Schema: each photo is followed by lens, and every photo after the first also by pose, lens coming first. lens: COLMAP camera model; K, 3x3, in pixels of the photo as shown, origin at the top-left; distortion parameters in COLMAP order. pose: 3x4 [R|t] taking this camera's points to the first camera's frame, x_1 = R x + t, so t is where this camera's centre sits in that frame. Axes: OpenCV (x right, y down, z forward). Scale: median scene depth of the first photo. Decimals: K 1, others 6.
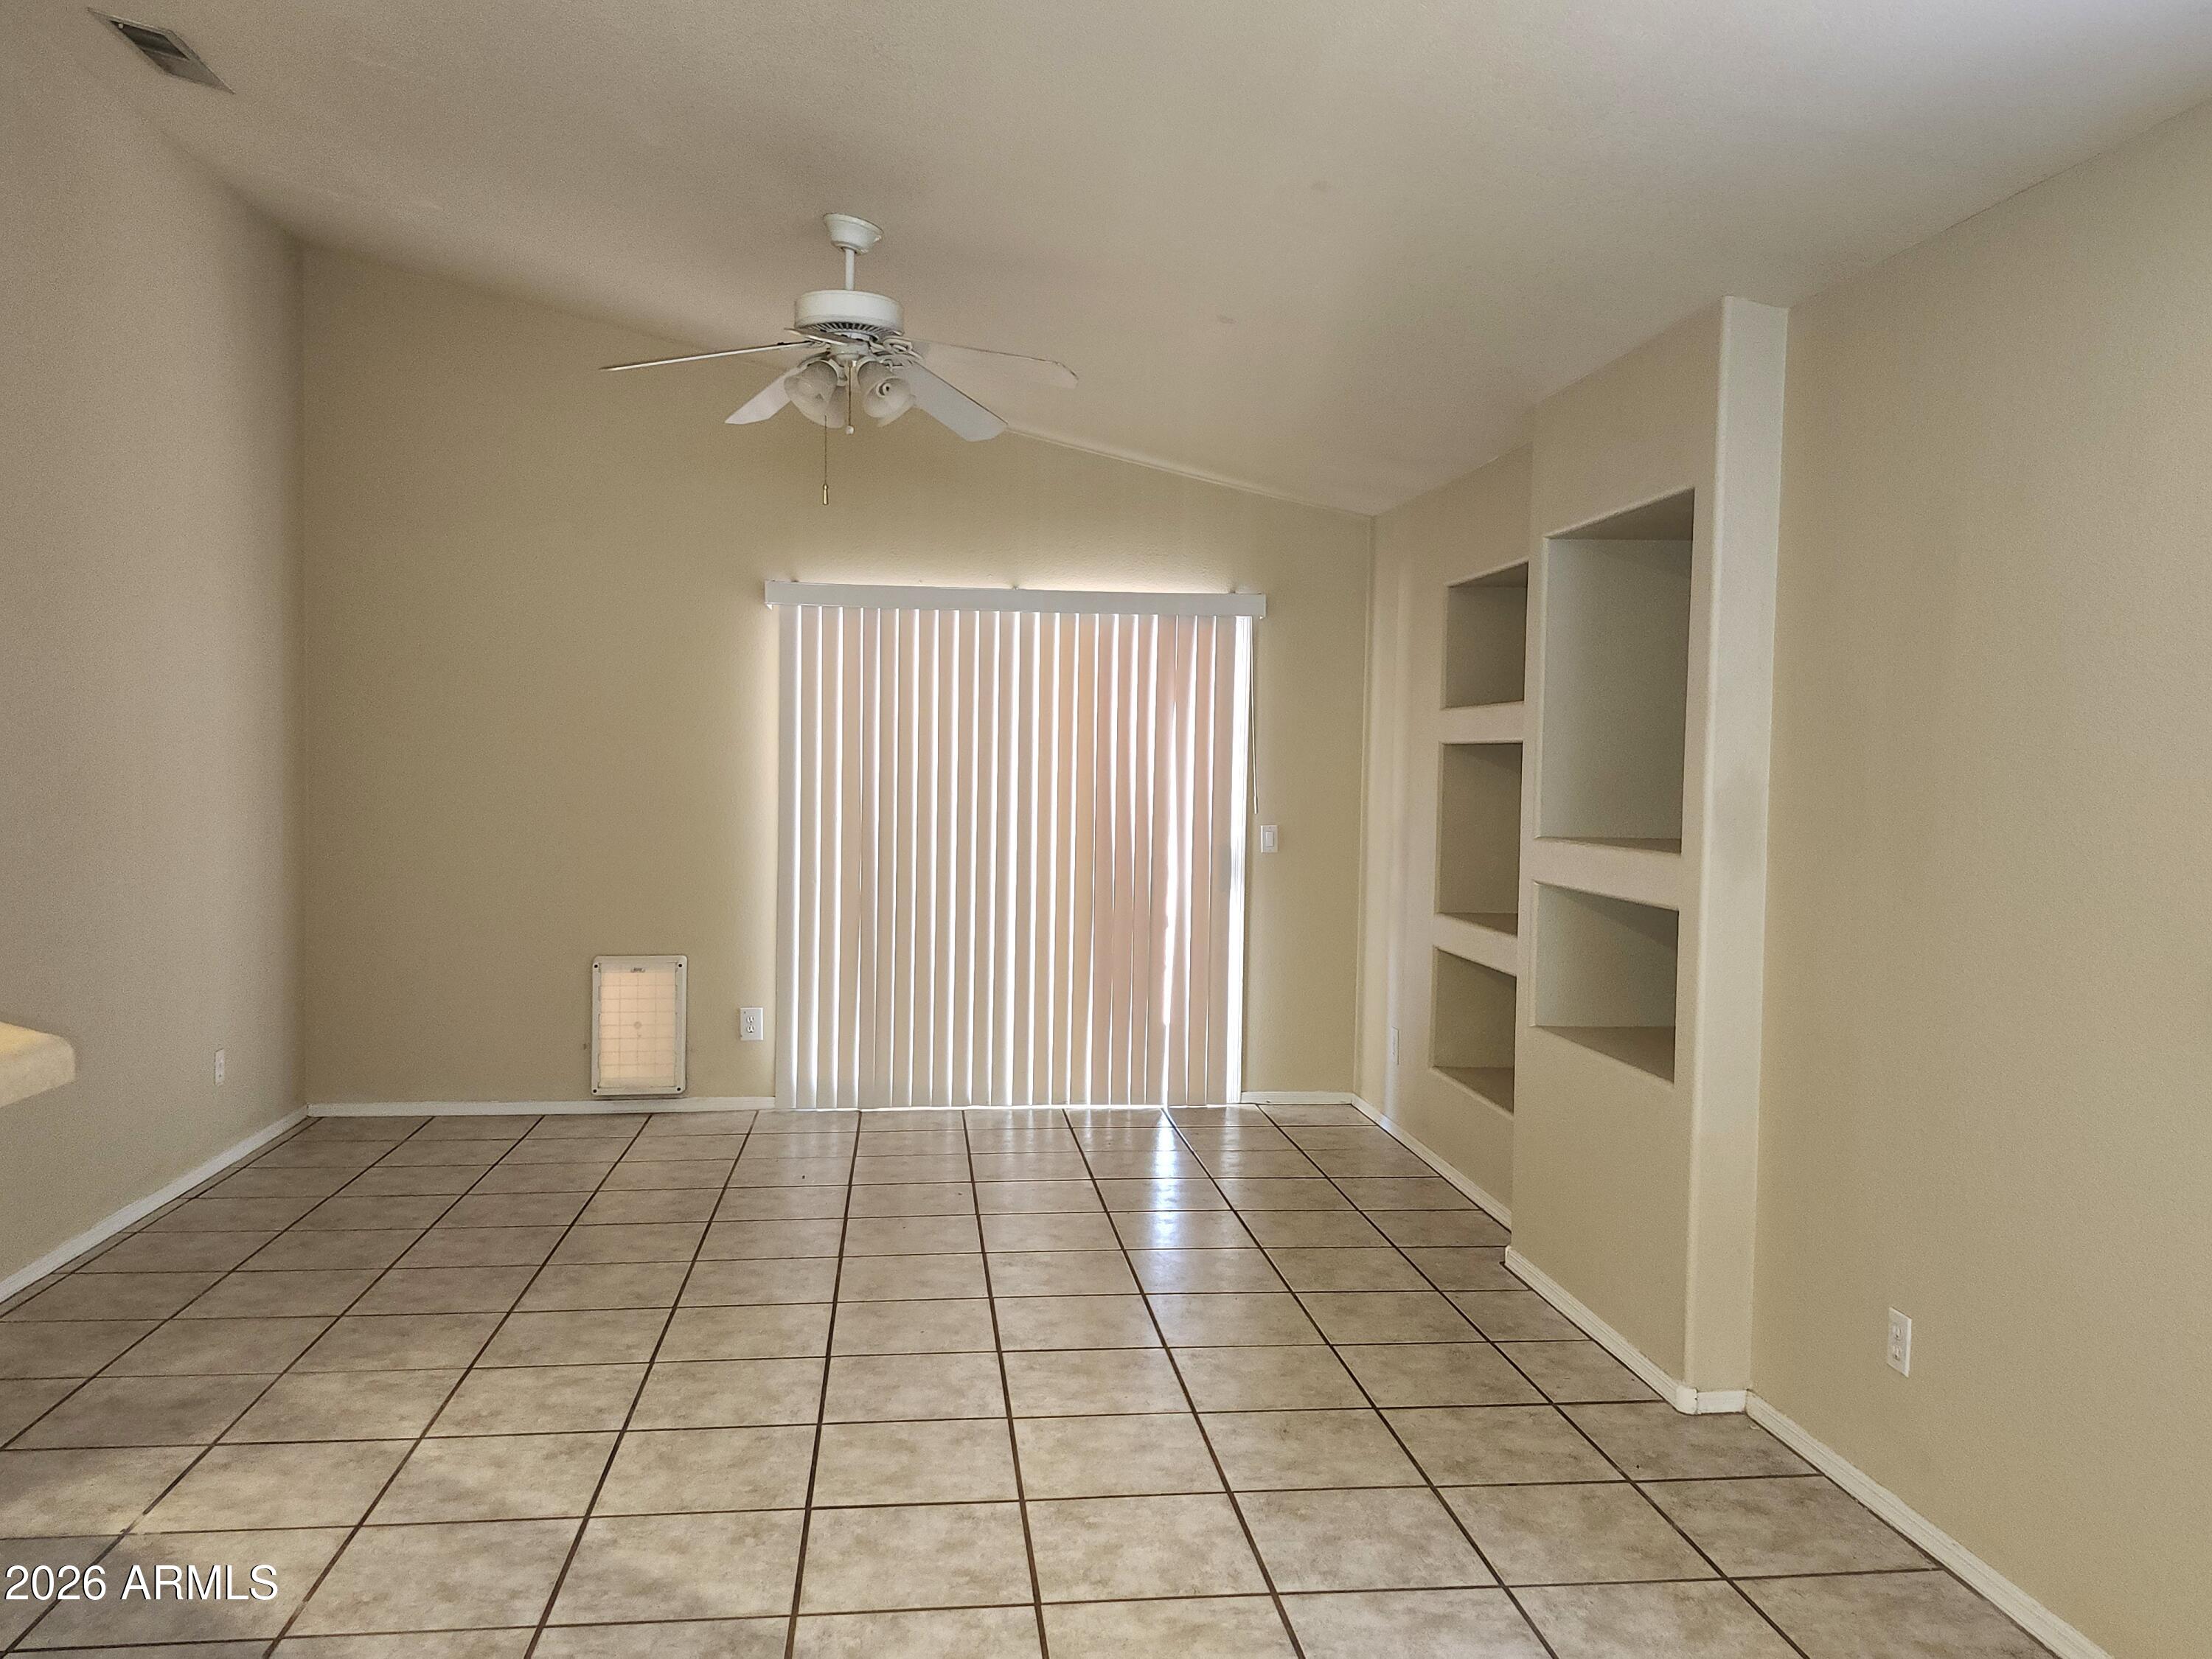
lens RADIAL K [[1745.8, 0, 1108.1], [0, 1745.8, 833.9], [0, 0, 1]] dist [0.027786, -0.013218]
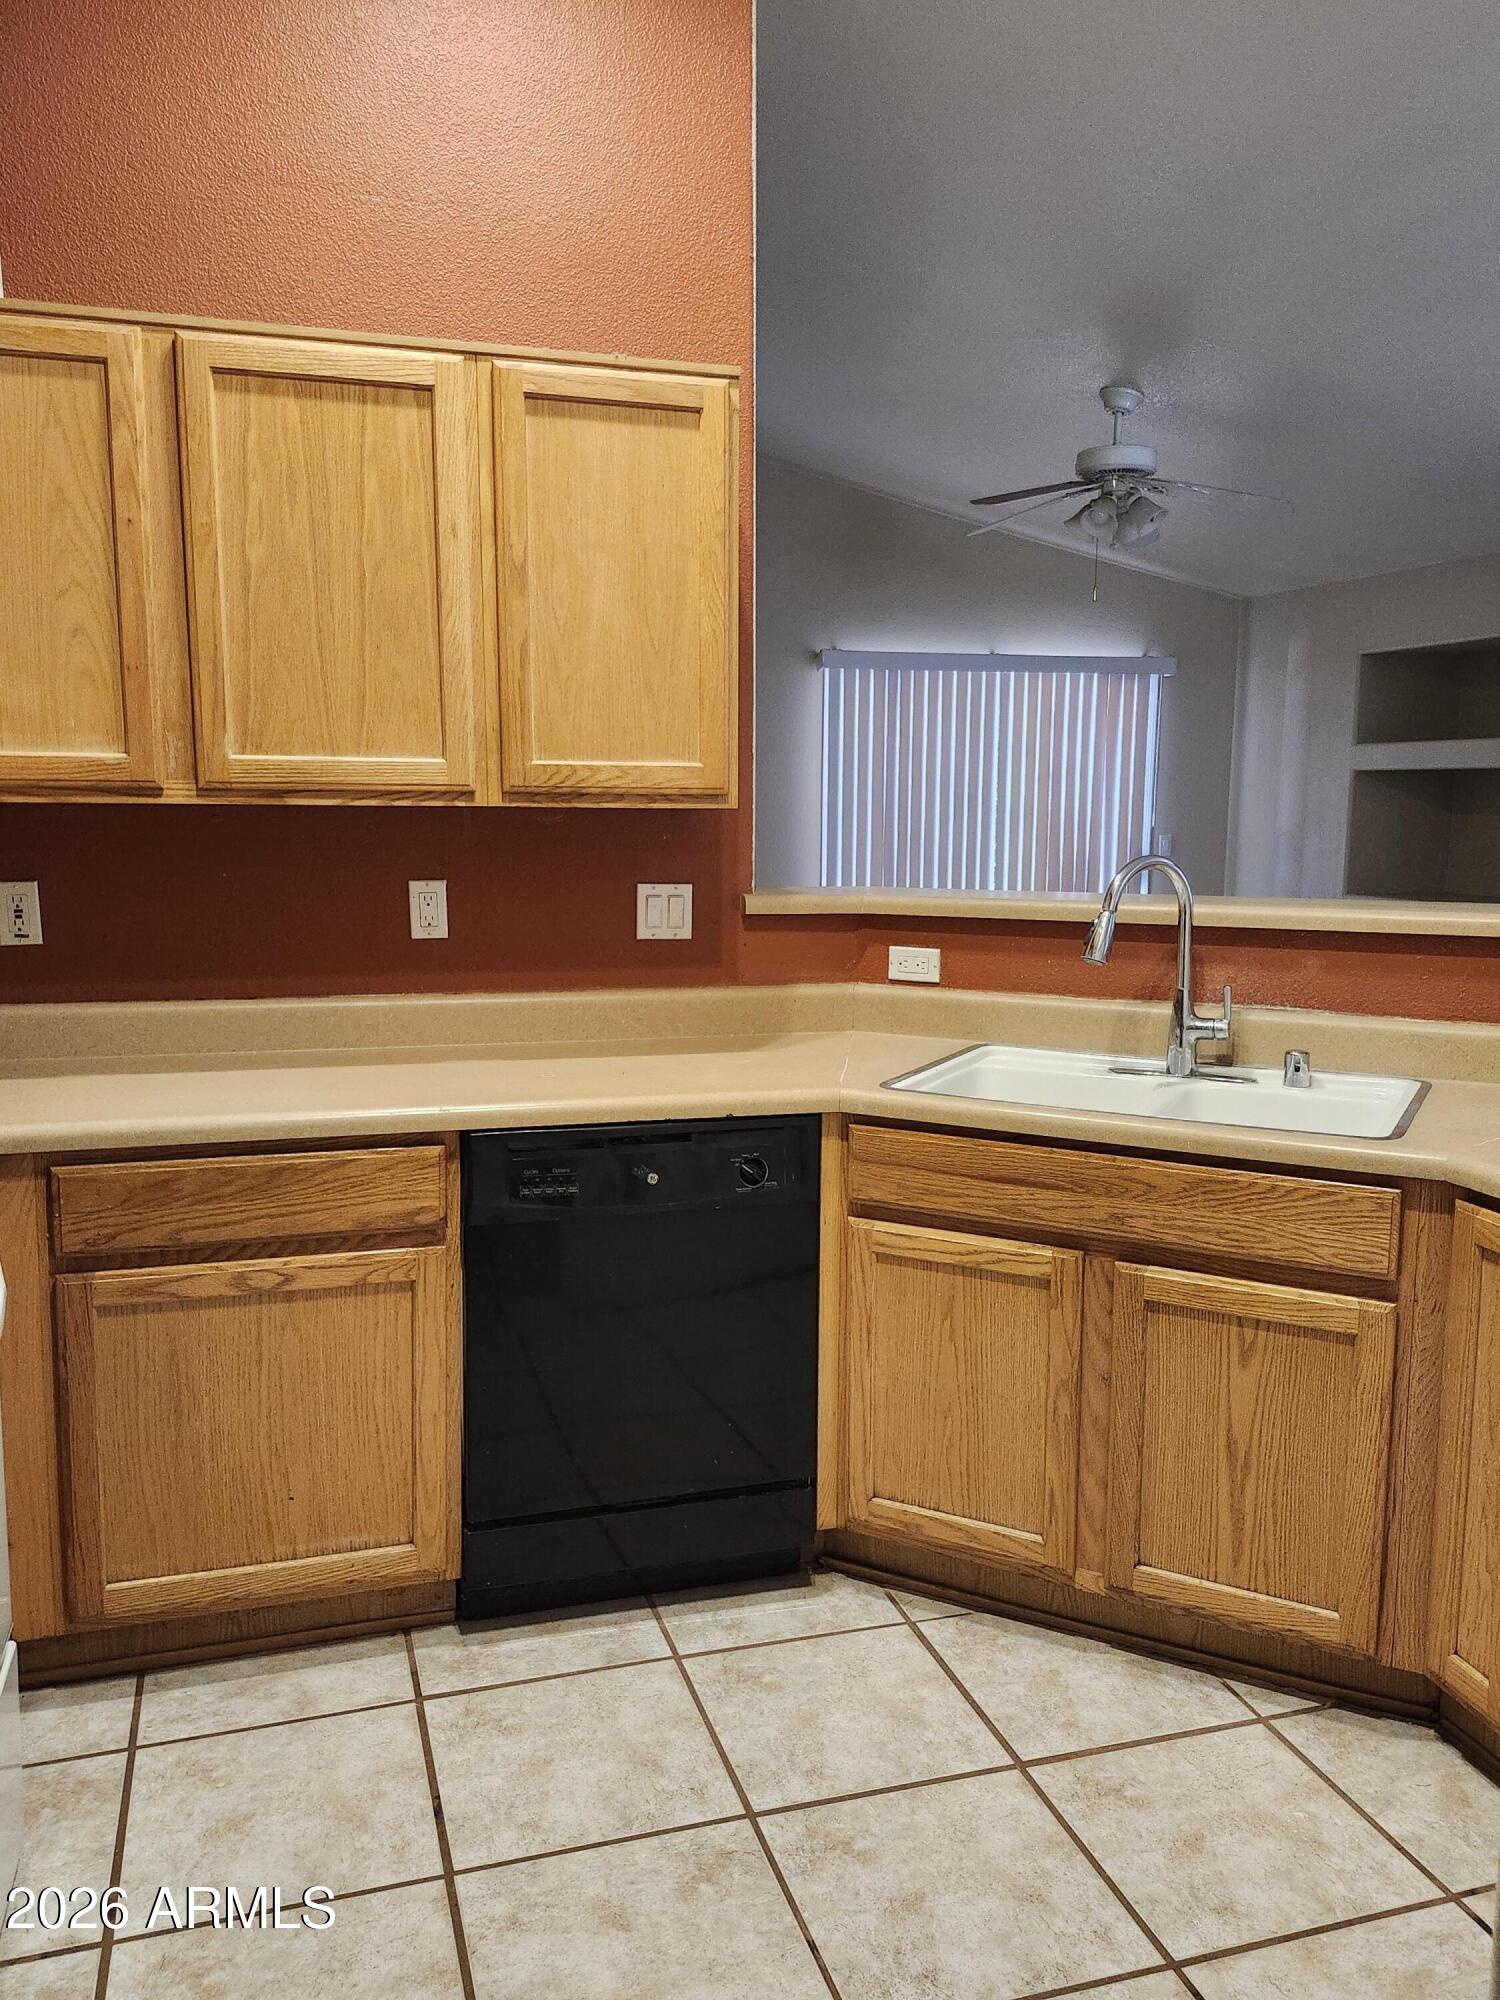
lens RADIAL K [[1578.5, 0, 746.1], [0, 1578.5, 989.8], [0, 0, 1]] dist [0.027786, -0.013218]
pose [[0.981982, -0.017554, 0.188155, -0.035407], [-0.001406, 0.994970, 0.100163, -0.010463], [-0.188967, -0.098622, 0.977019, 0.321694]]
